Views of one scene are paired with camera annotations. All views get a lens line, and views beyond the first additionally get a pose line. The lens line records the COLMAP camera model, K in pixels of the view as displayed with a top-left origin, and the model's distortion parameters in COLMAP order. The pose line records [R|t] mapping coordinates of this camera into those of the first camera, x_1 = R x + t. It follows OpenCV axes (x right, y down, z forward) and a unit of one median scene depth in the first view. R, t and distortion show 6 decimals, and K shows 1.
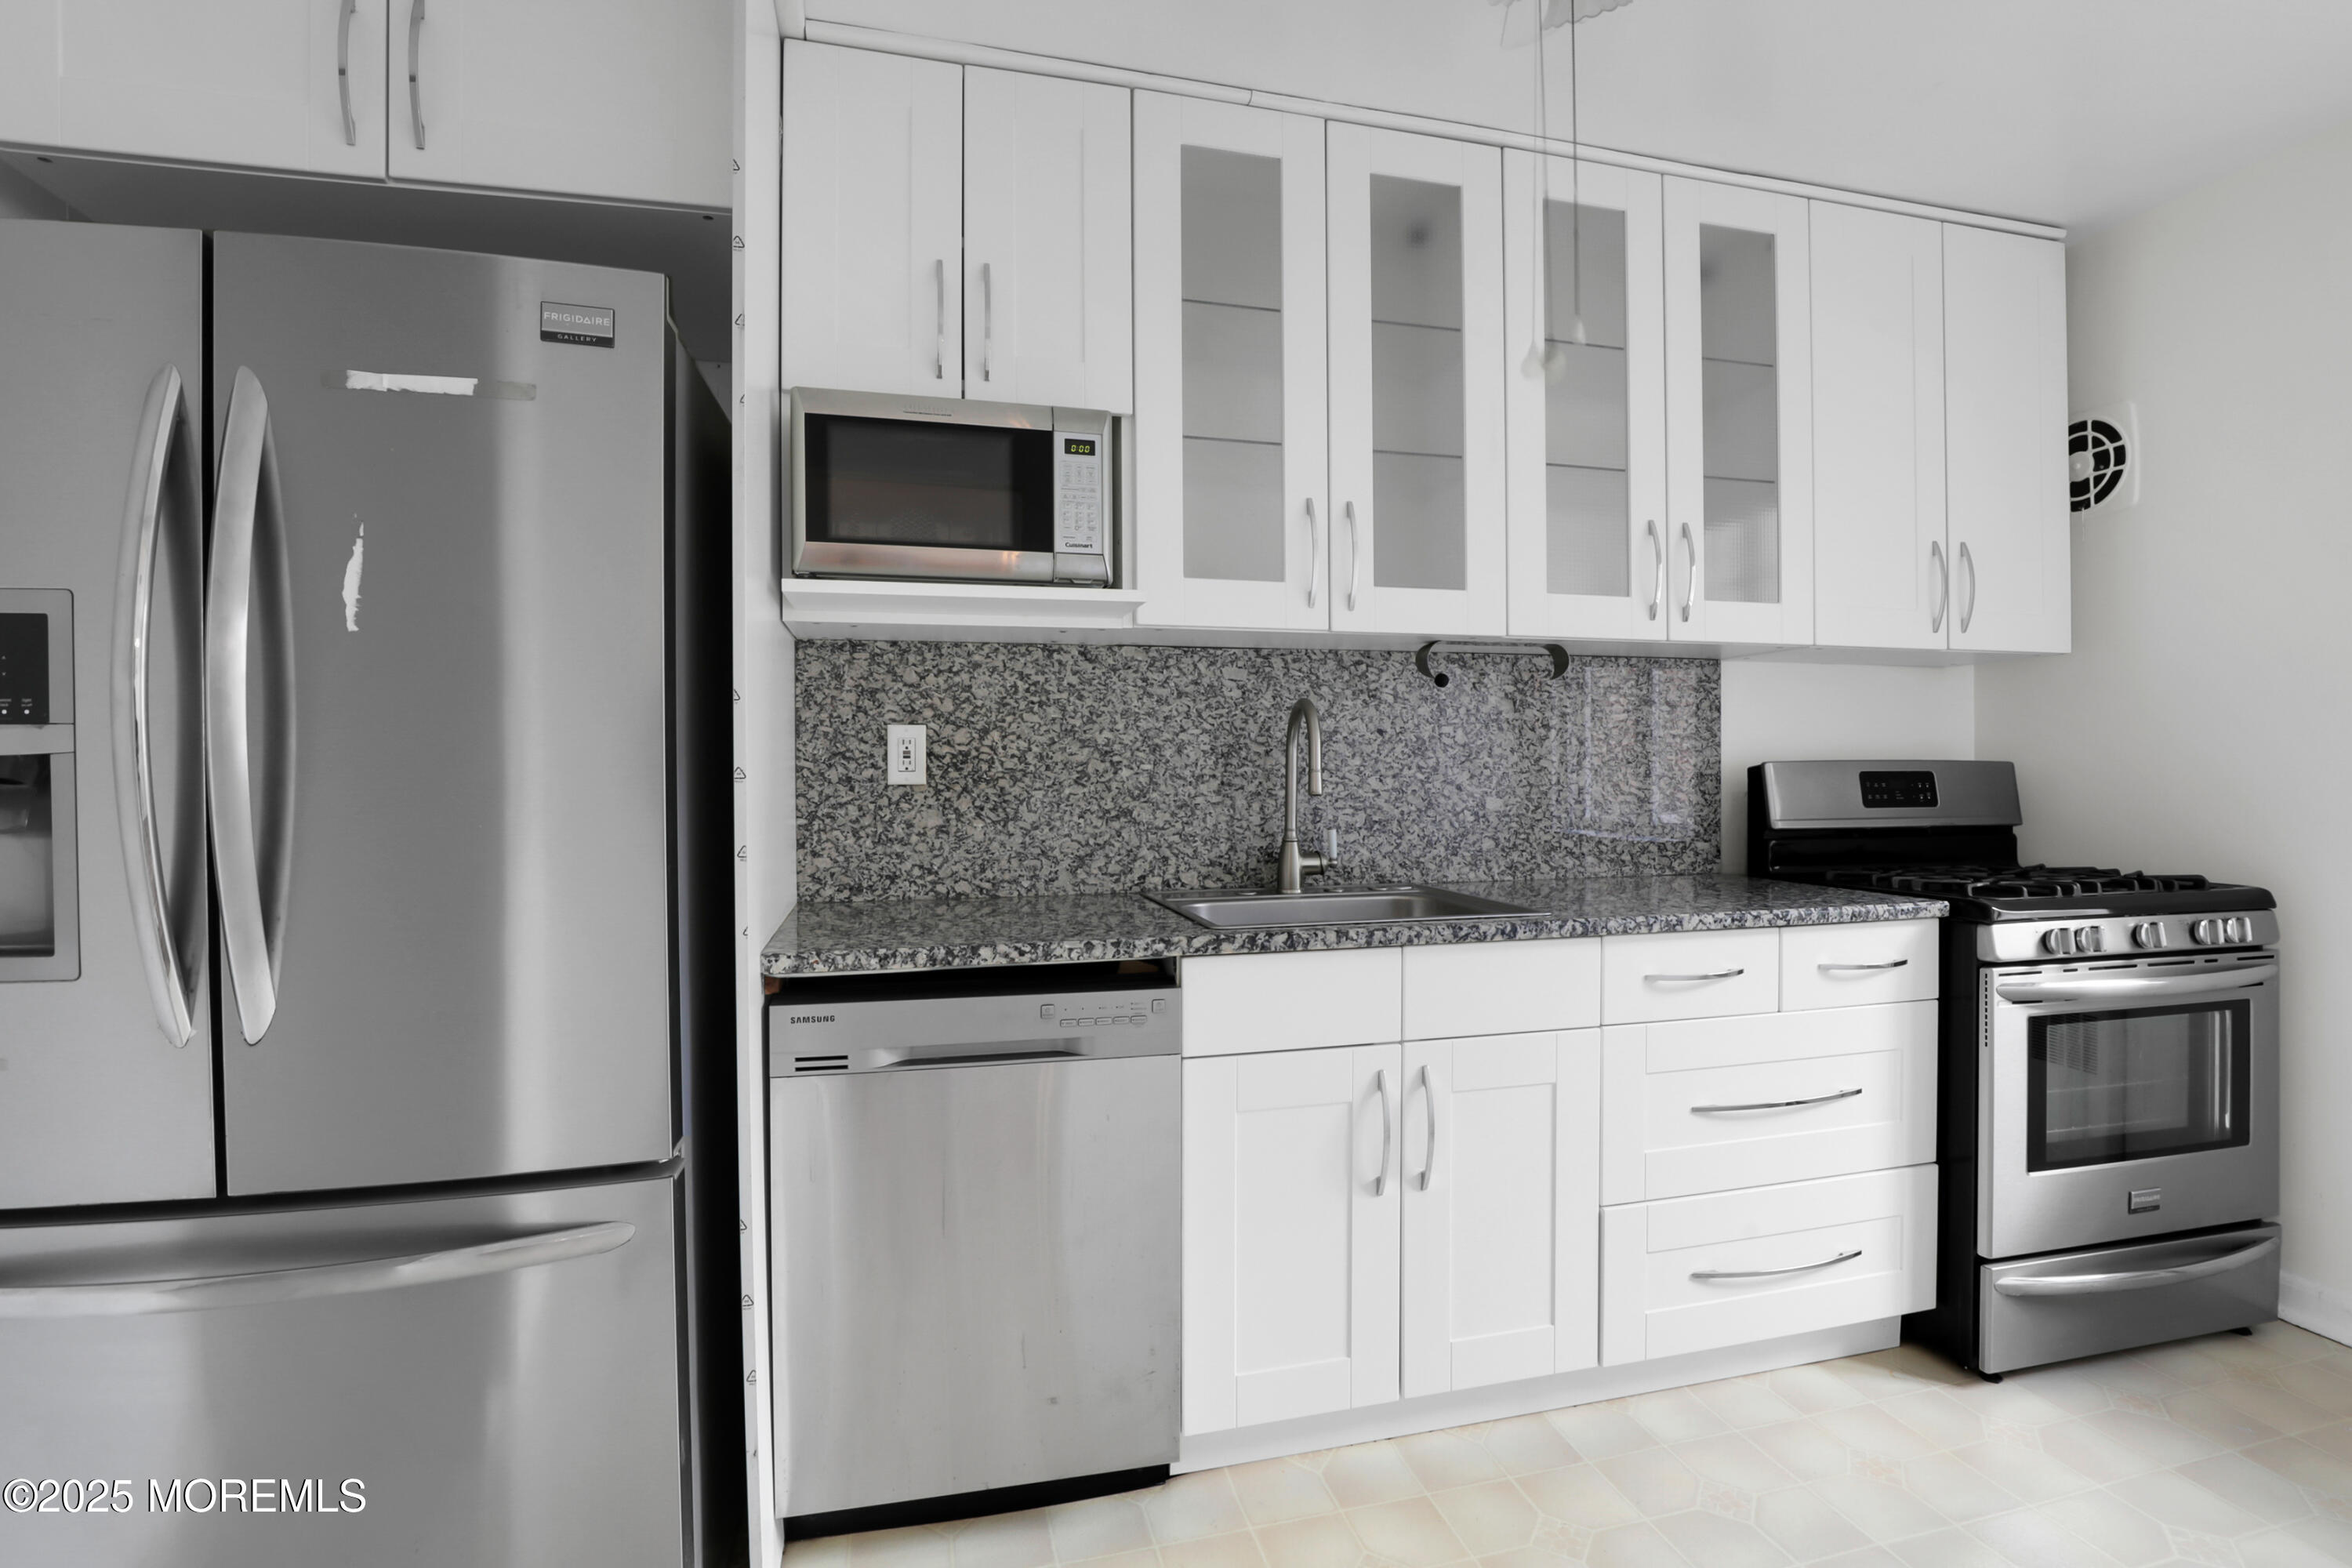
lens RADIAL K [[1107.6, 0, 1187.2], [0, 1107.6, 772.3], [0, 0, 1]] dist [-0.028589, 0.000995]
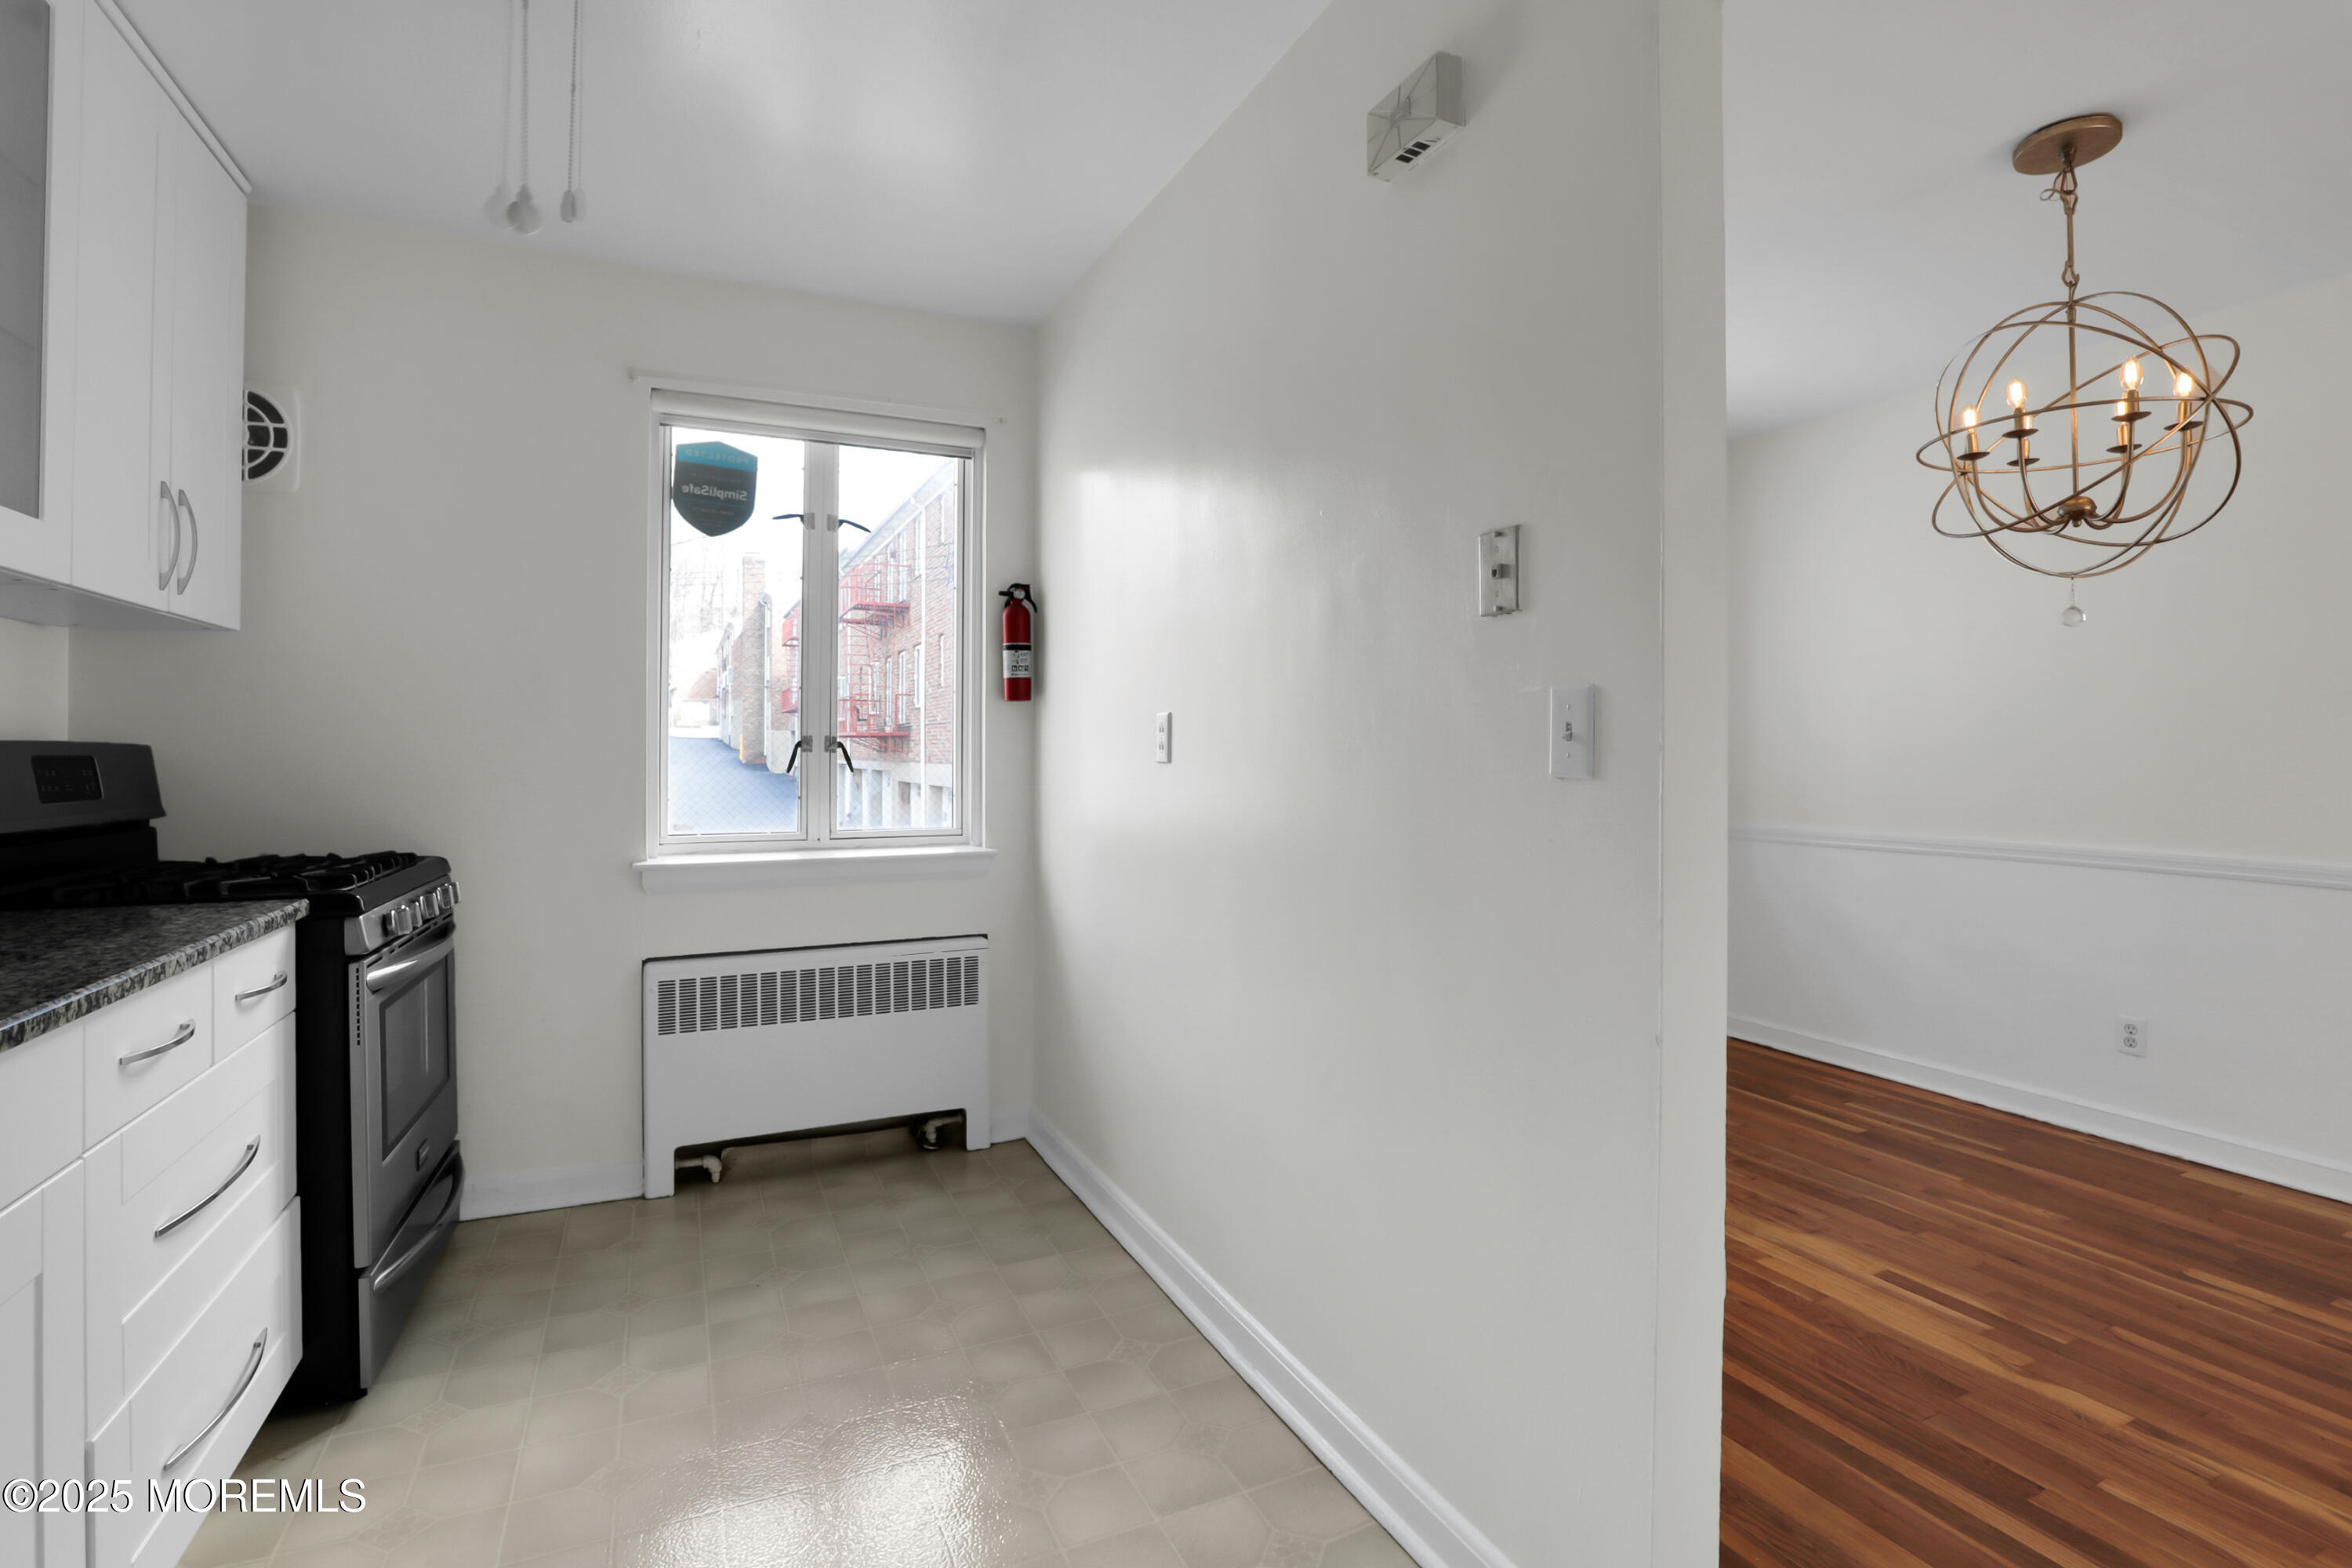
lens RADIAL K [[1111.2, 0, 1184.6], [0, 1111.2, 744.8], [0, 0, 1]] dist [-0.034878, 0.006688]
pose [[-0.177887, 0.012419, 0.983972, -0.273033], [0.002118, 0.999923, -0.012237, 0.002711], [-0.984049, -0.000093, -0.177900, 0.378180]]
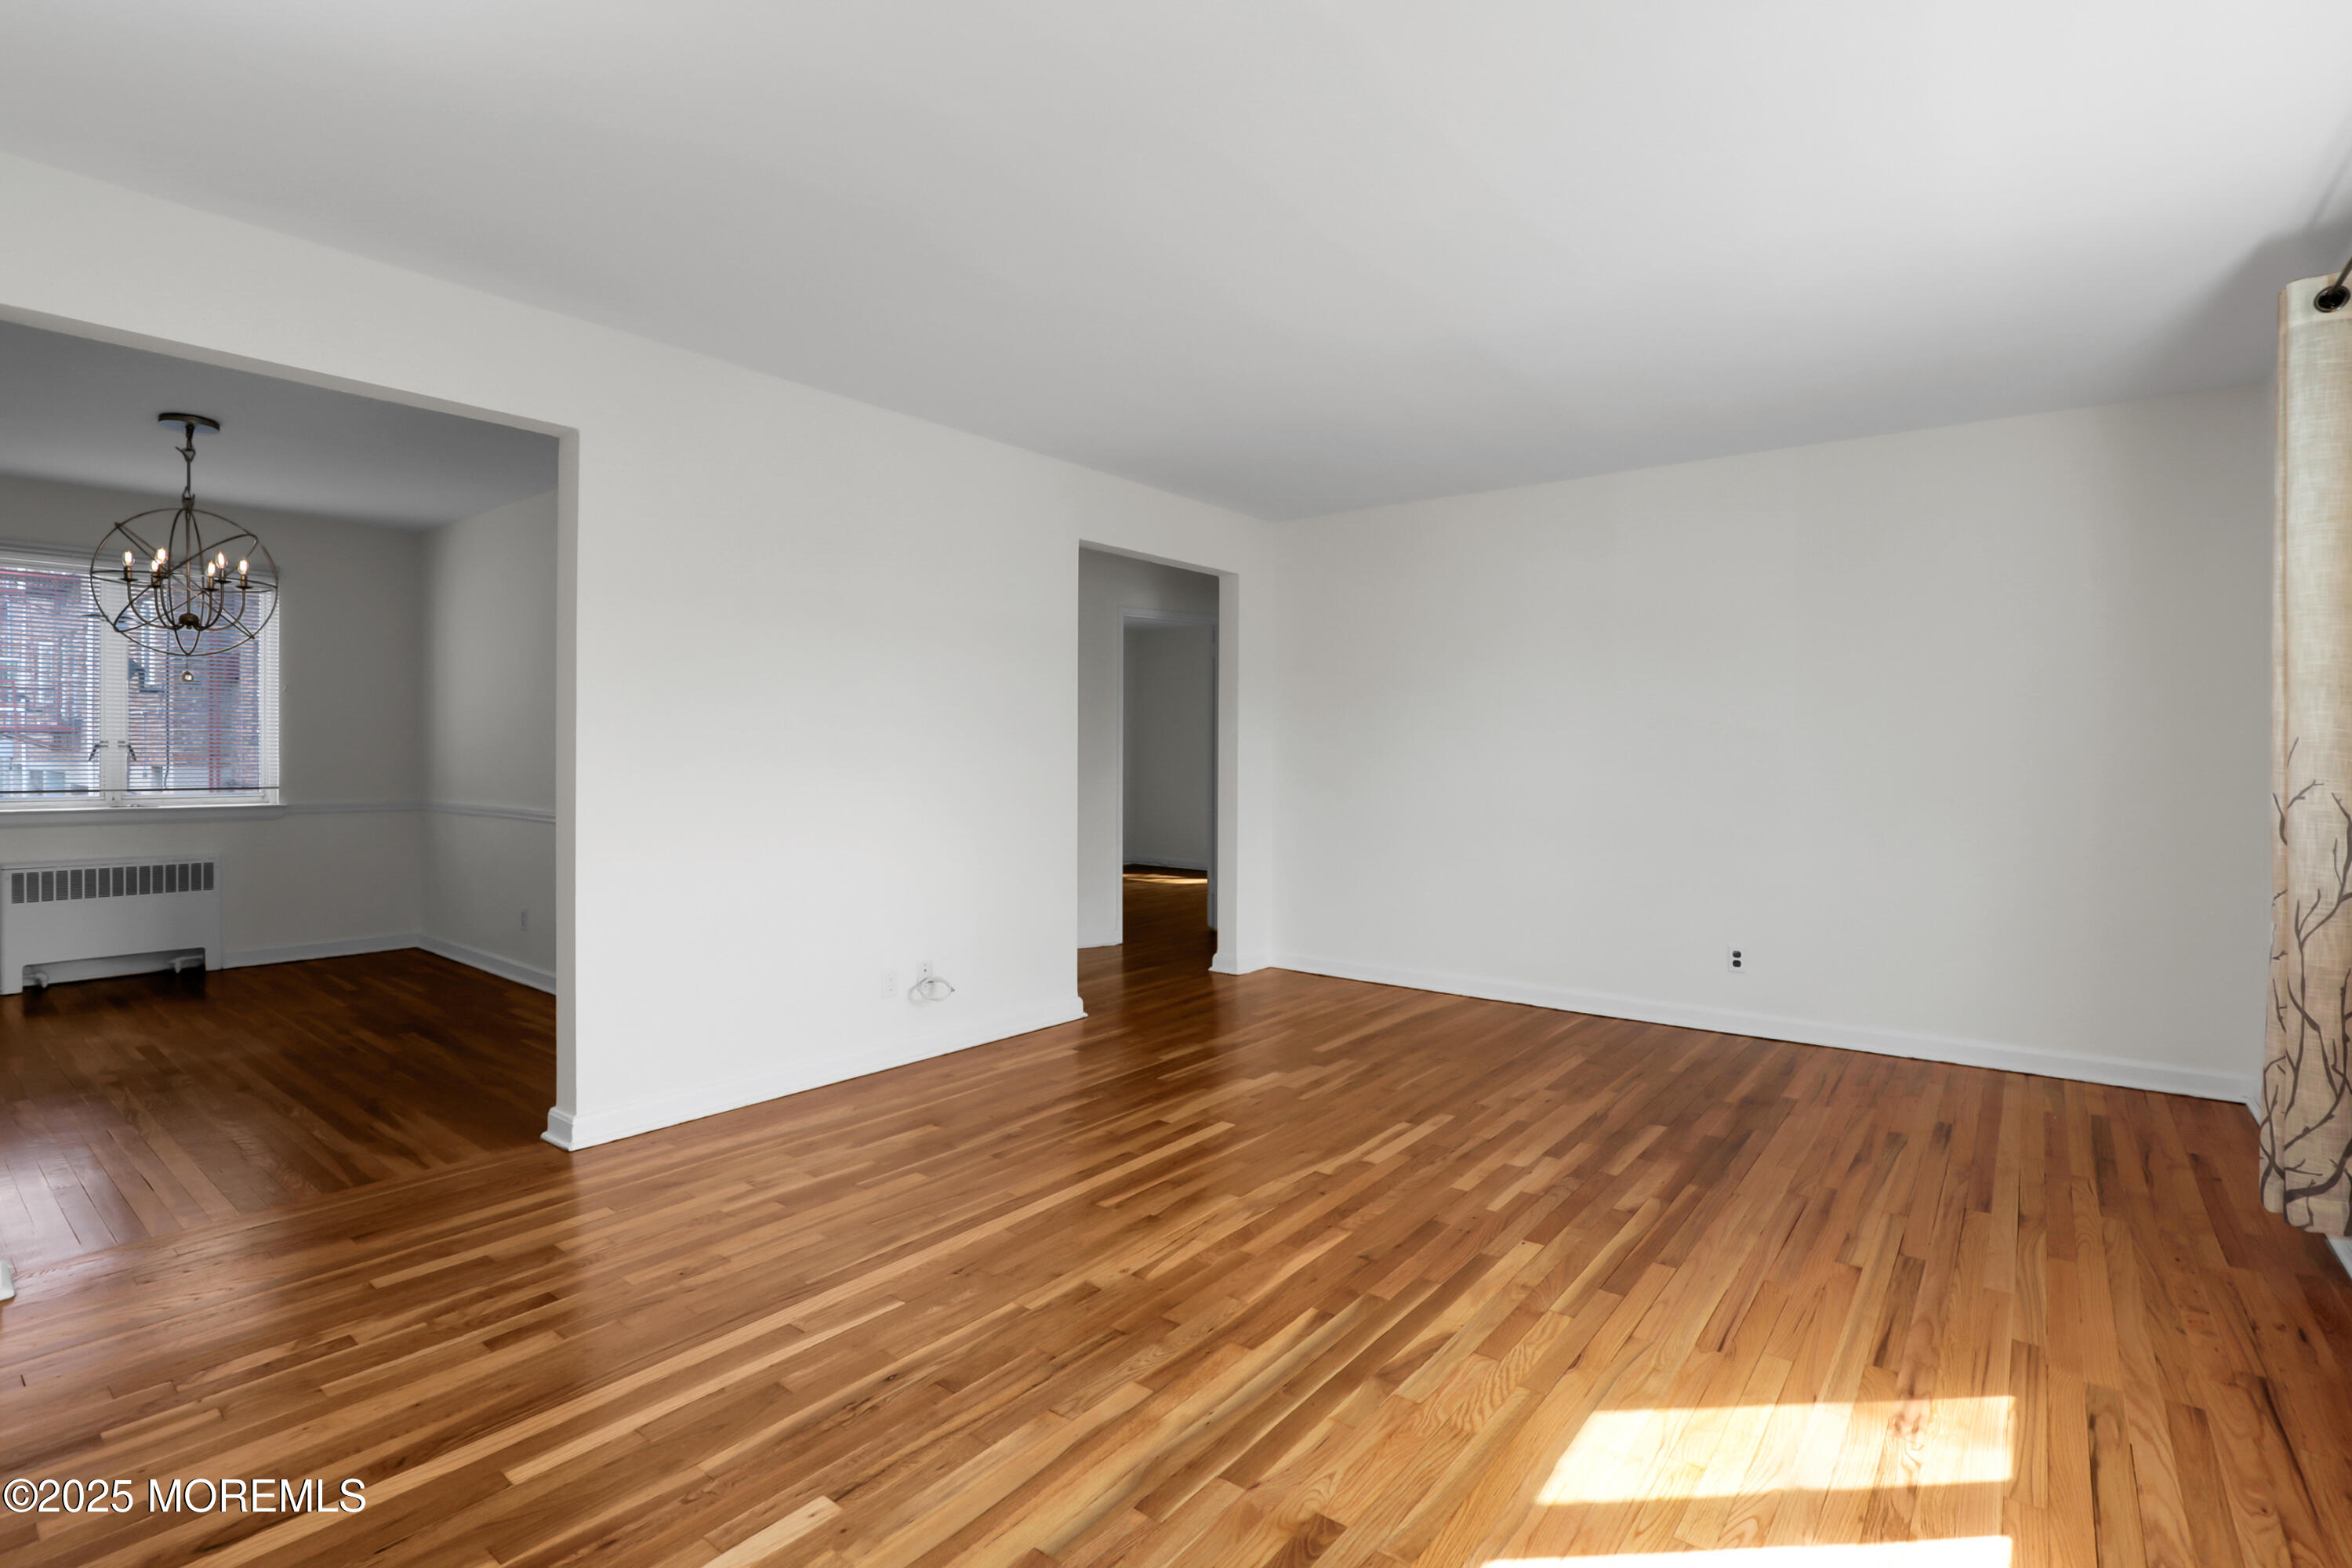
lens RADIAL K [[1111.2, 0, 1184.6], [0, 1111.2, 744.8], [0, 0, 1]] dist [-0.034878, 0.006688]
pose [[-0.597396, 0.010904, 0.801872, -1.743852], [0.001183, 0.999918, -0.012716, 0.016187], [-0.801945, -0.006648, -0.597360, -0.702263]]
